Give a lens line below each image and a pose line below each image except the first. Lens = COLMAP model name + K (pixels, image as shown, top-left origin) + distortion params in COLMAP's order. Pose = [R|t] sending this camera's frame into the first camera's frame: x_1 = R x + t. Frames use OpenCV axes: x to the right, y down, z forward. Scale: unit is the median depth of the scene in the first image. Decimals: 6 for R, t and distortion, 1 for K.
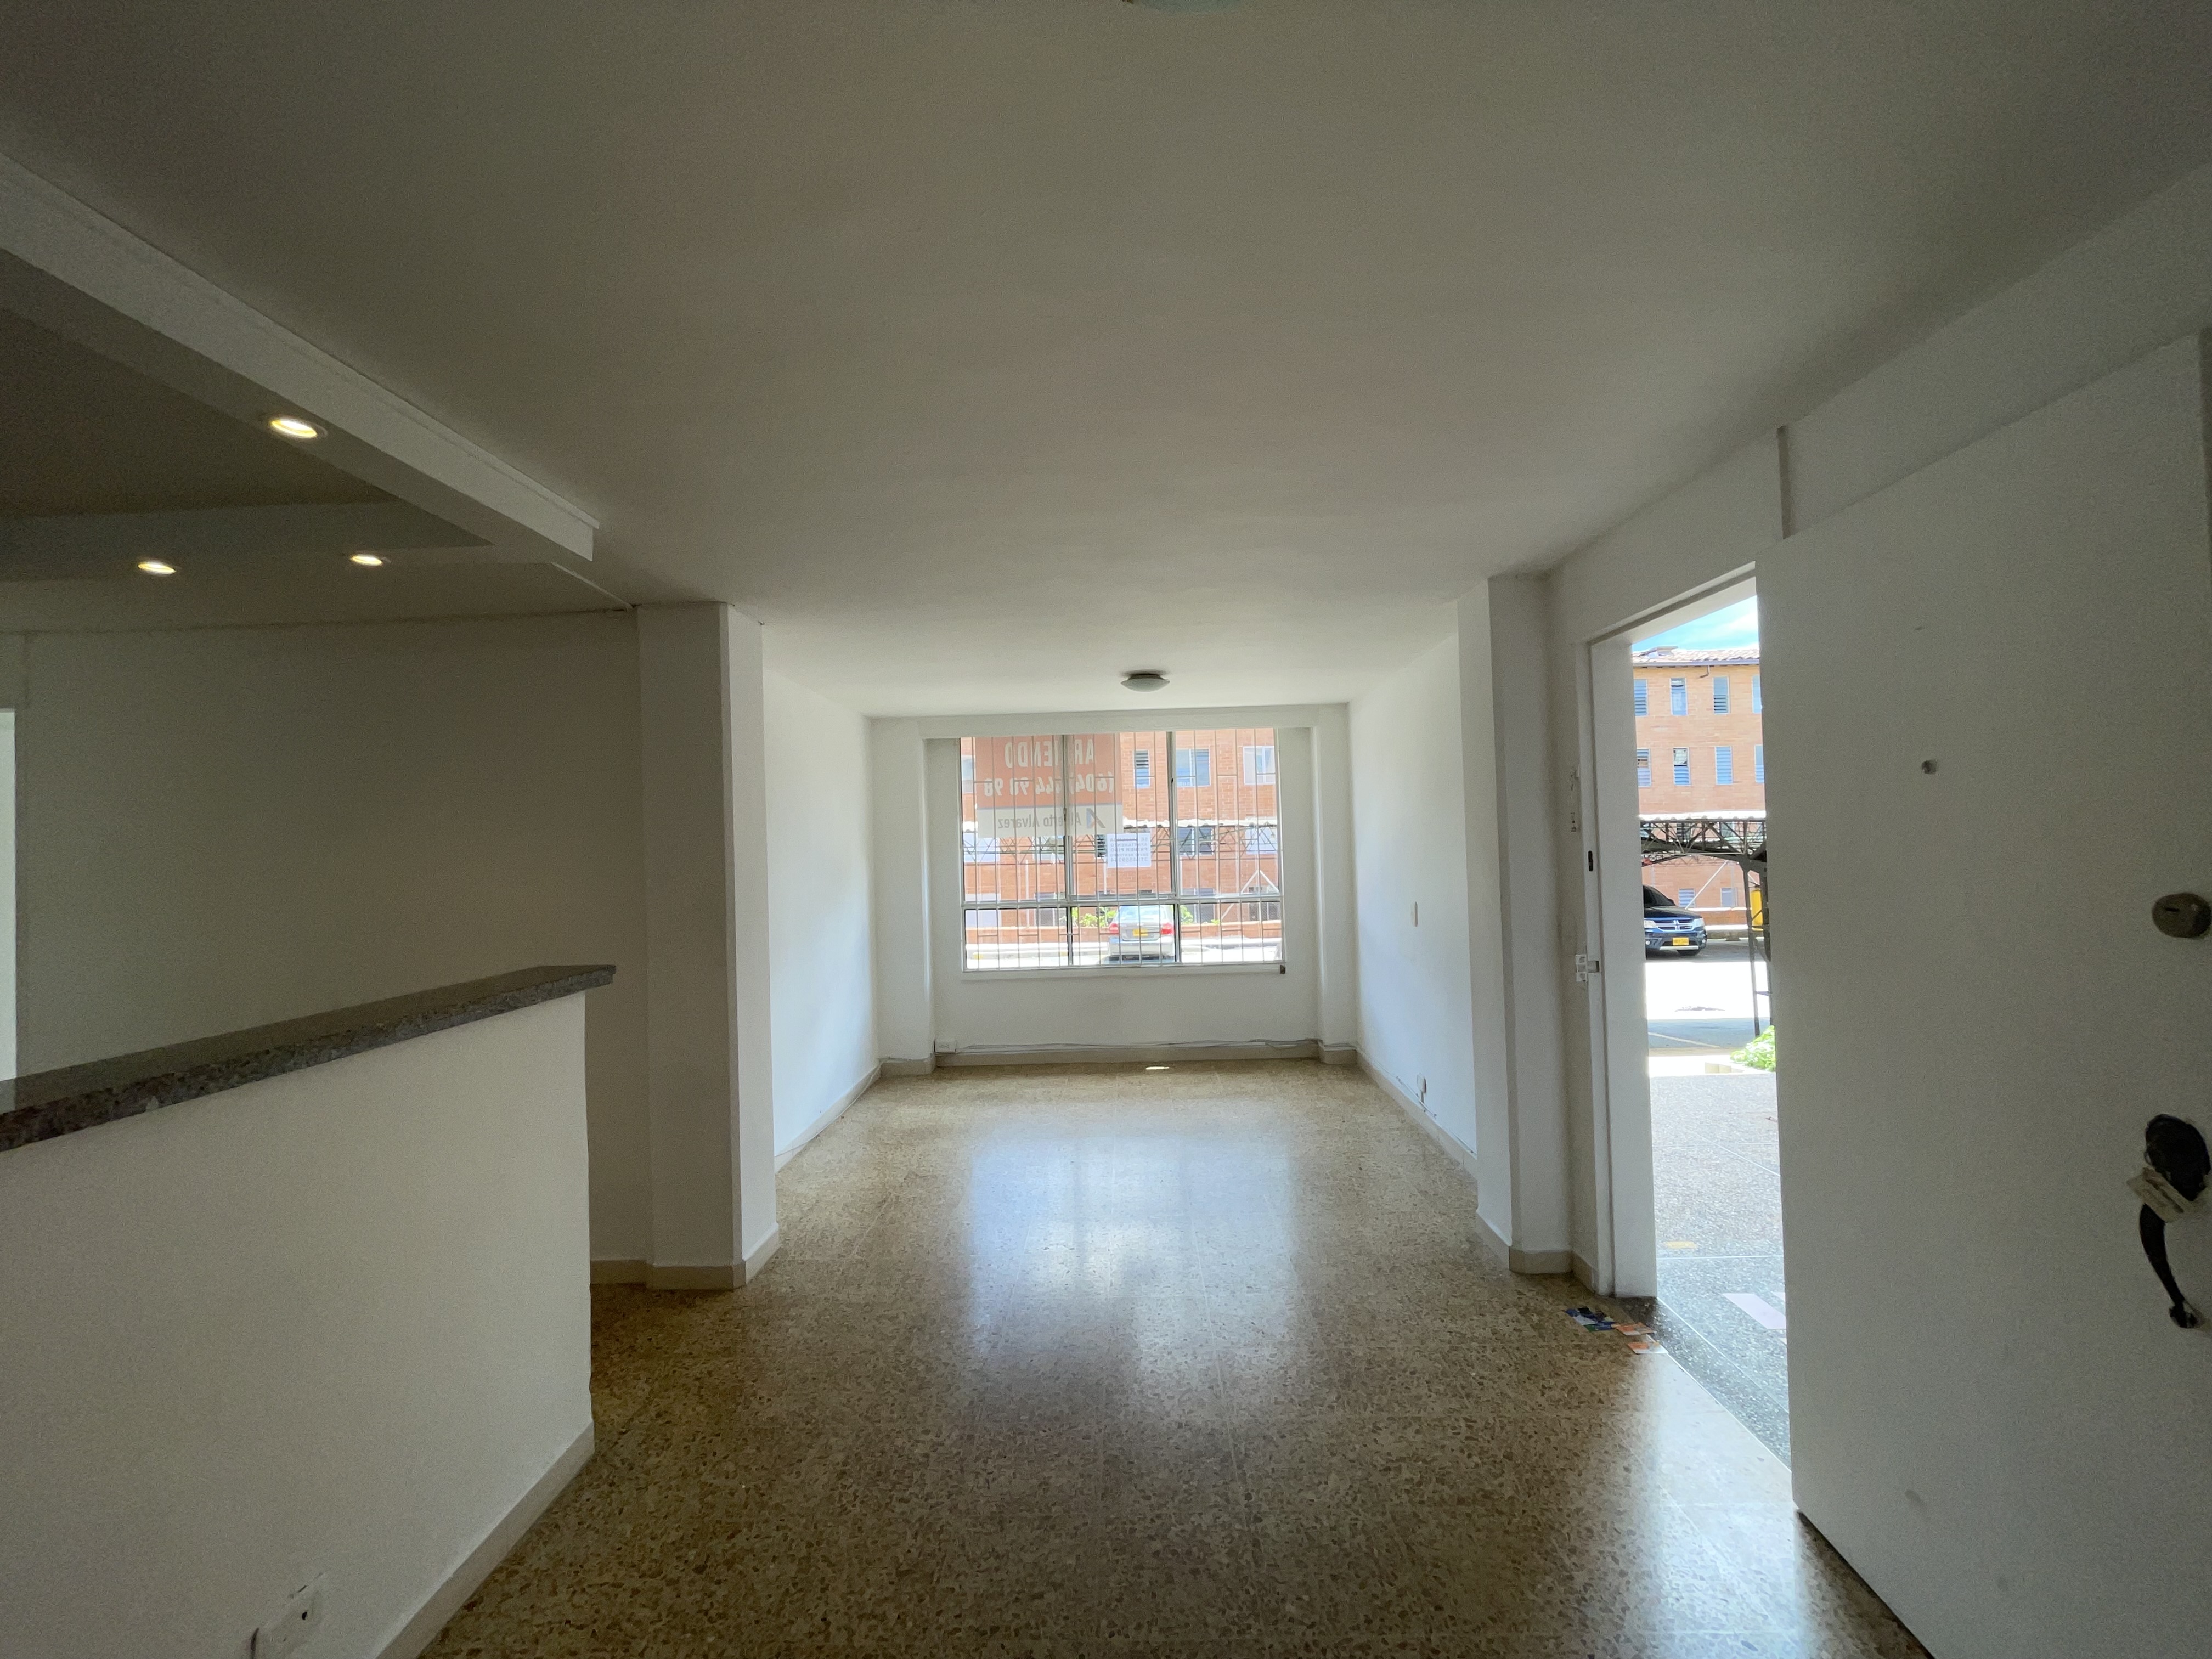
lens RADIAL K [[897.9, 0, 1108.6], [0, 897.9, 826.9], [0, 0, 1]] dist [-0.003416, 0.000273]
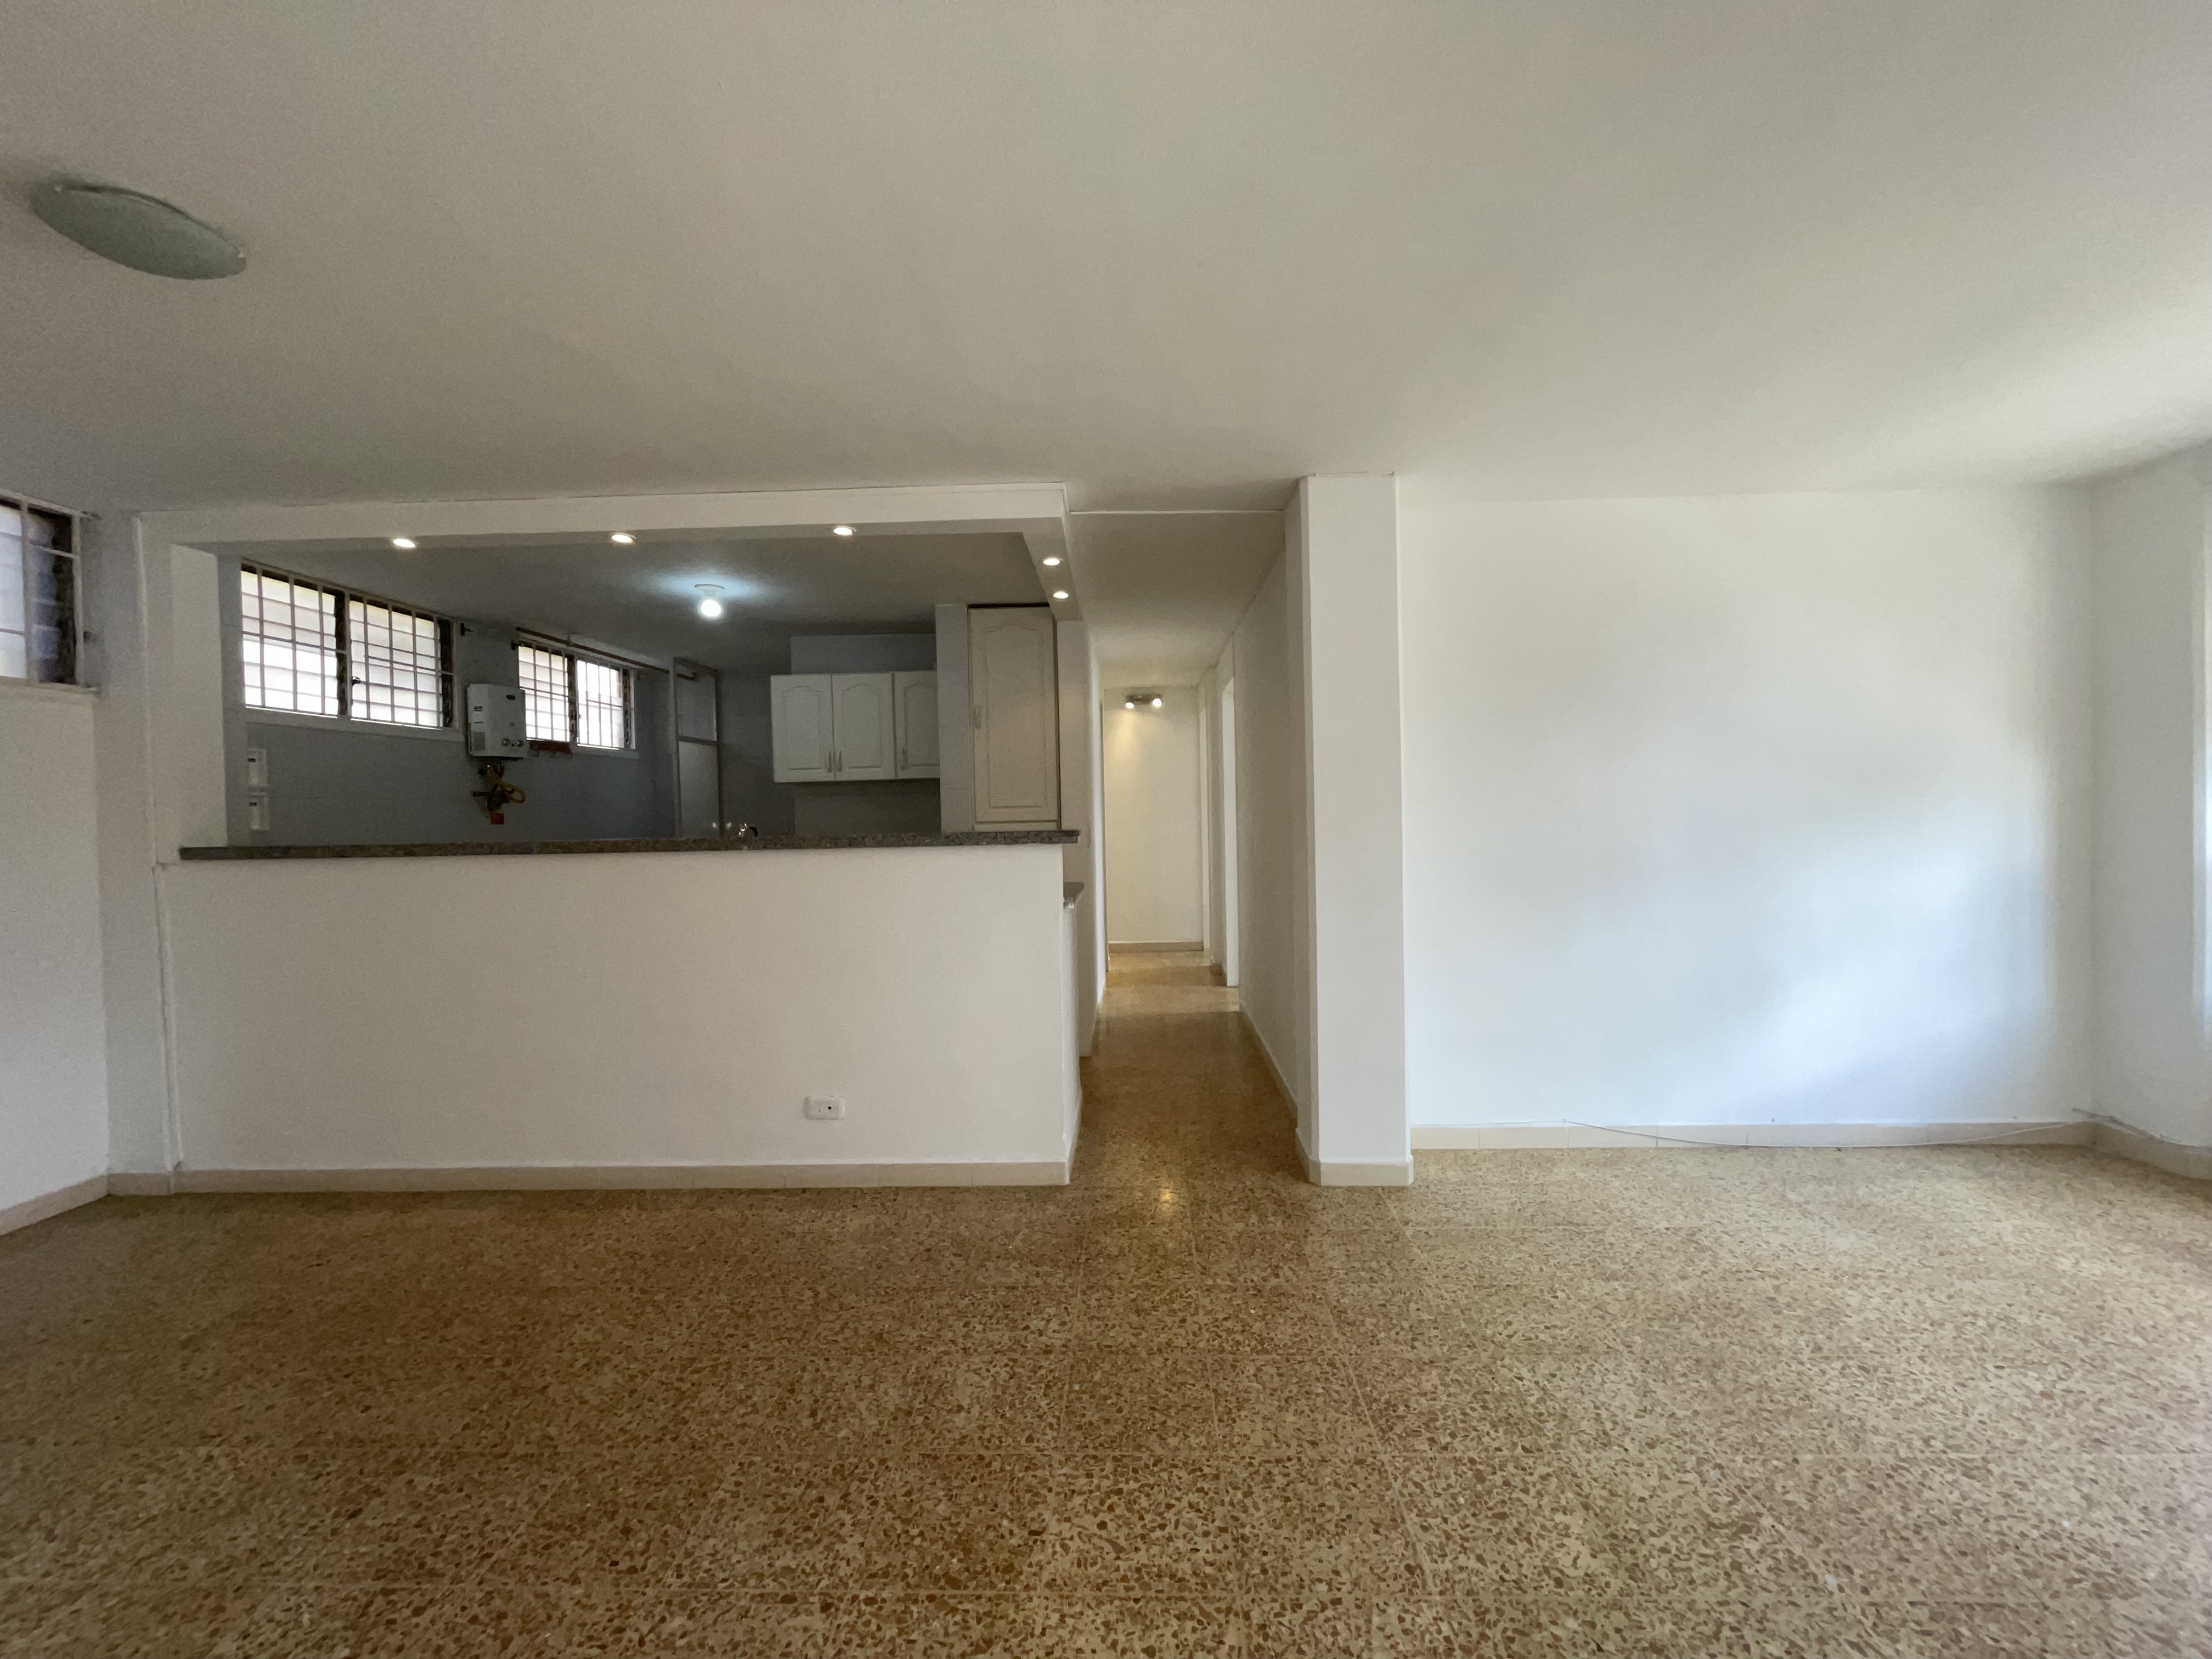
lens RADIAL K [[897.9, 0, 1109.6], [0, 897.9, 827.8], [0, 0, 1]] dist [-0.003416, 0.000273]
pose [[-0.012896, 0.046495, -0.998835, 0.547243], [0.039333, 0.998169, 0.045957, 0.070503], [0.999143, -0.038695, -0.014701, 0.800577]]
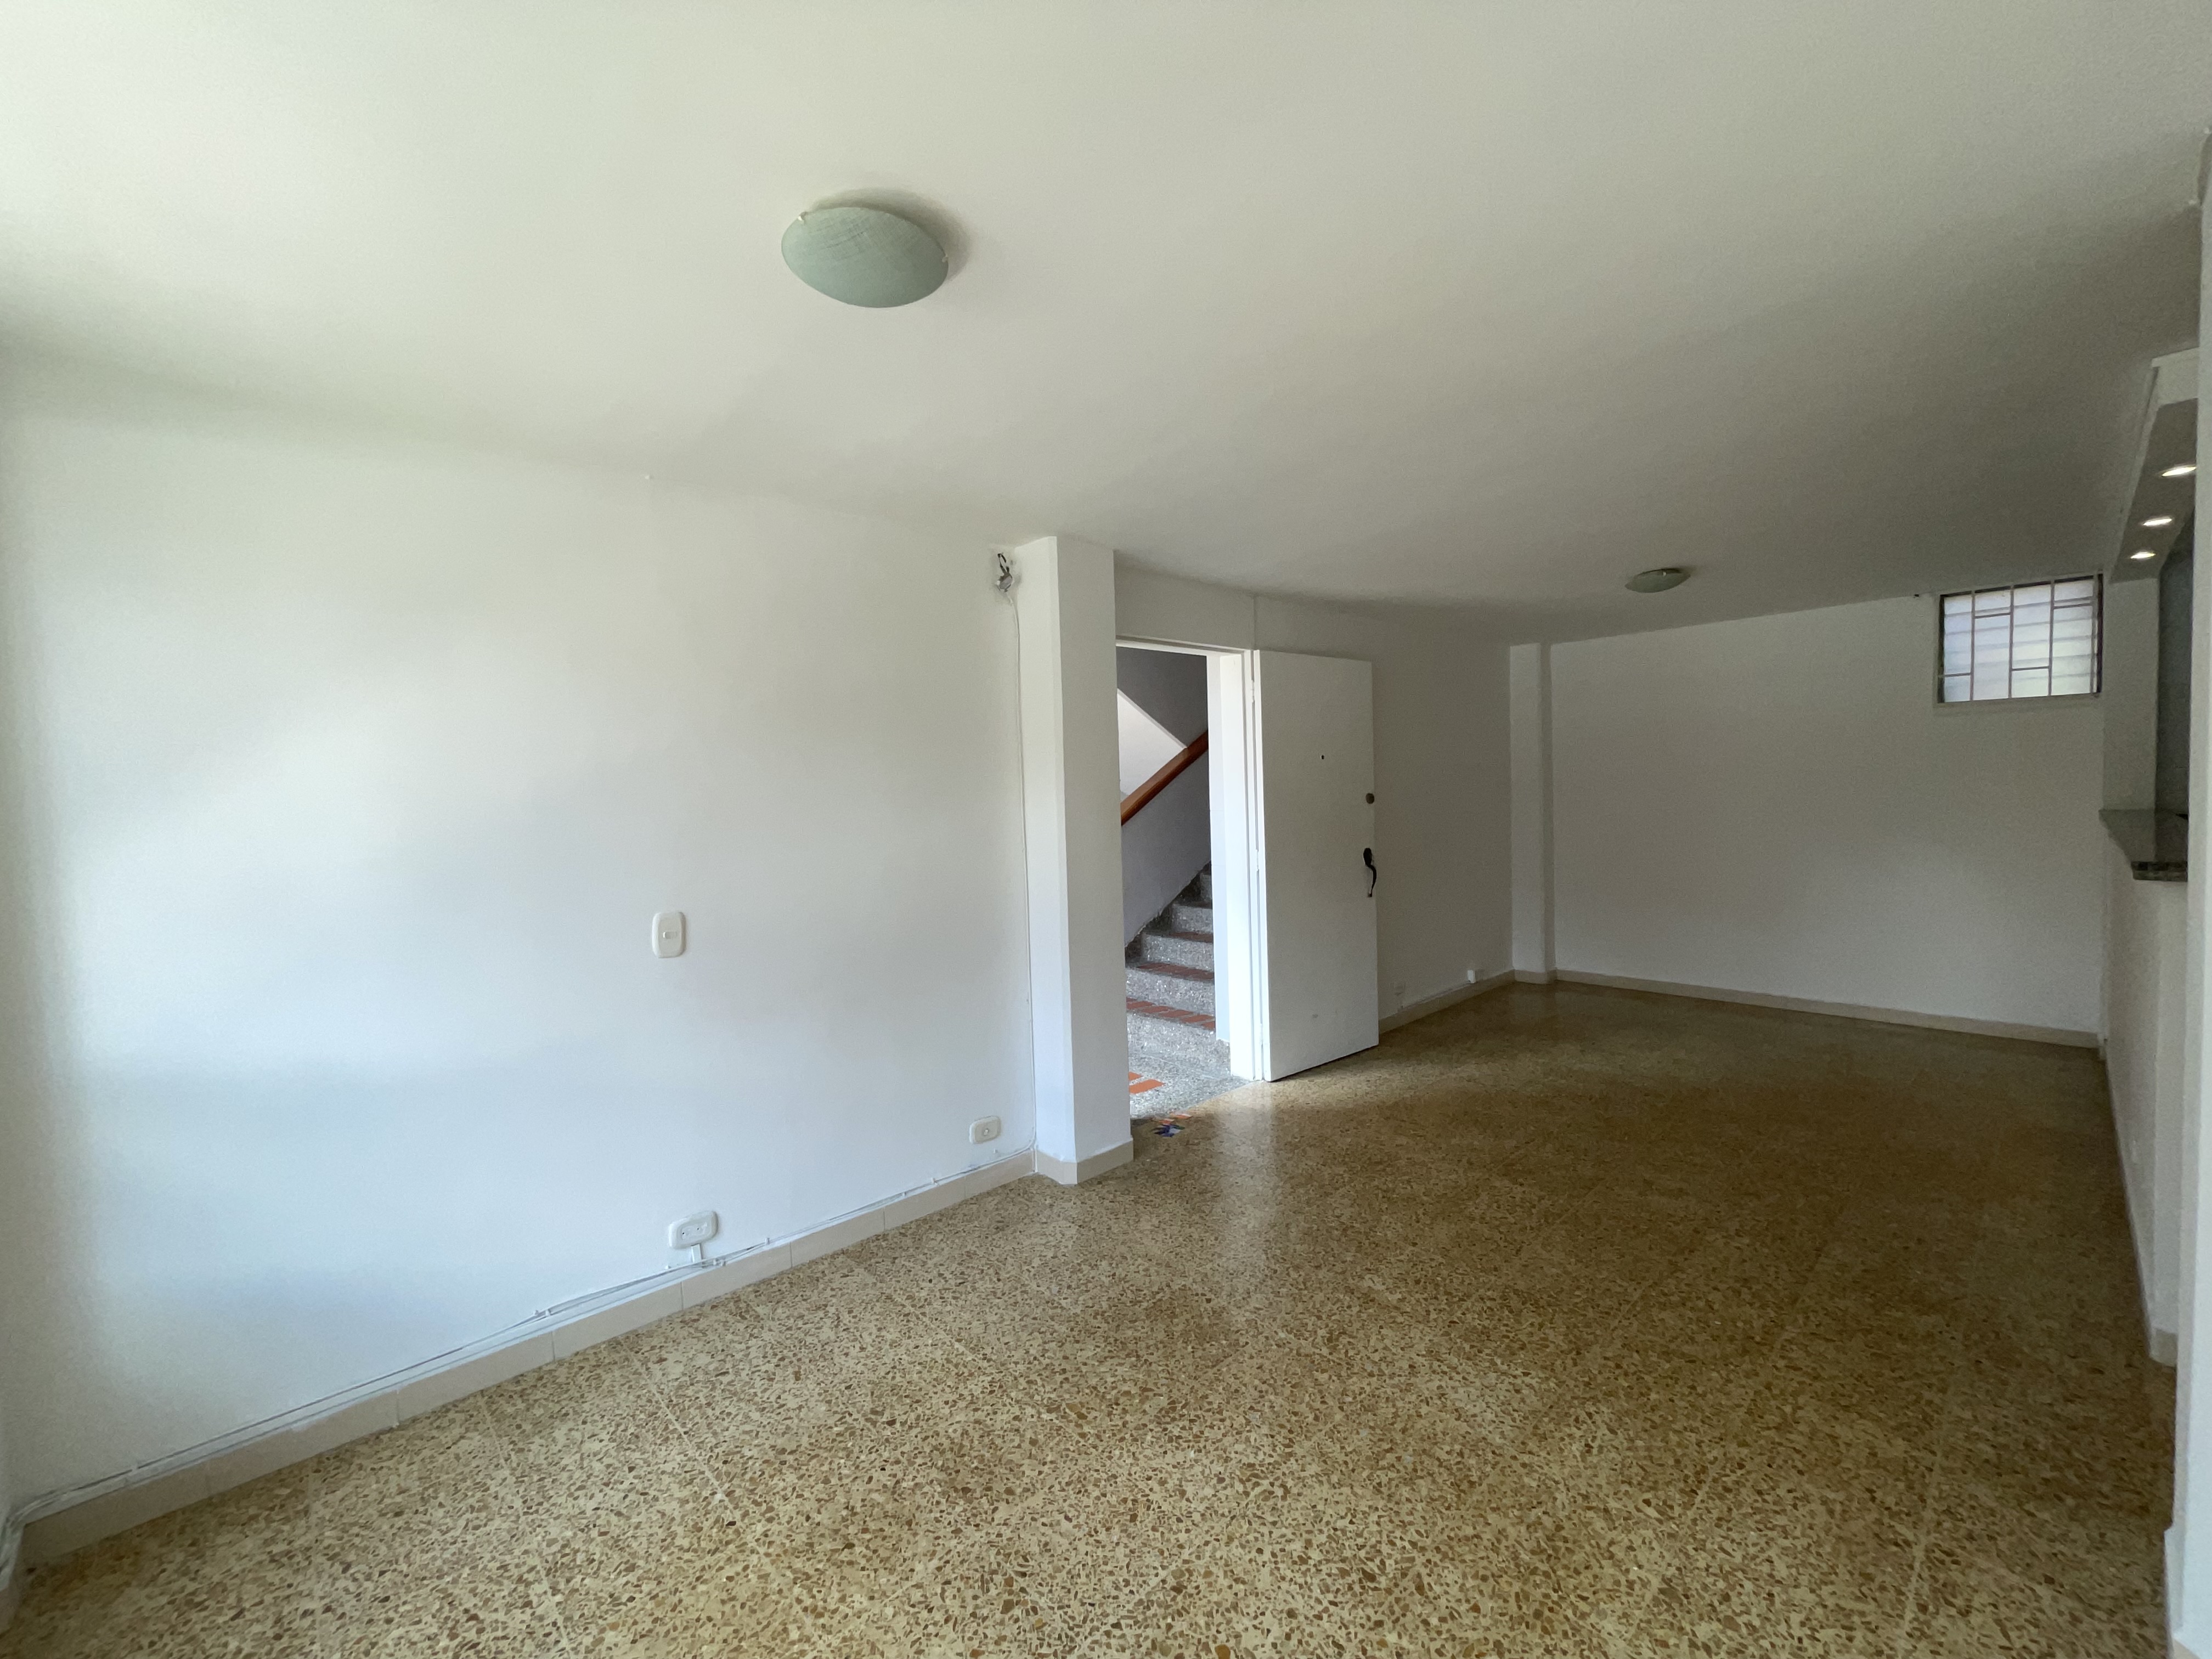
lens RADIAL K [[897.9, 0, 1109.5], [0, 897.9, 827.8], [0, 0, 1]] dist [-0.003416, 0.000273]
pose [[-0.694546, 0.018236, 0.719217, -0.360112], [0.037714, 0.999227, 0.011085, 0.053649], [-0.718459, 0.034824, -0.694697, 1.774855]]
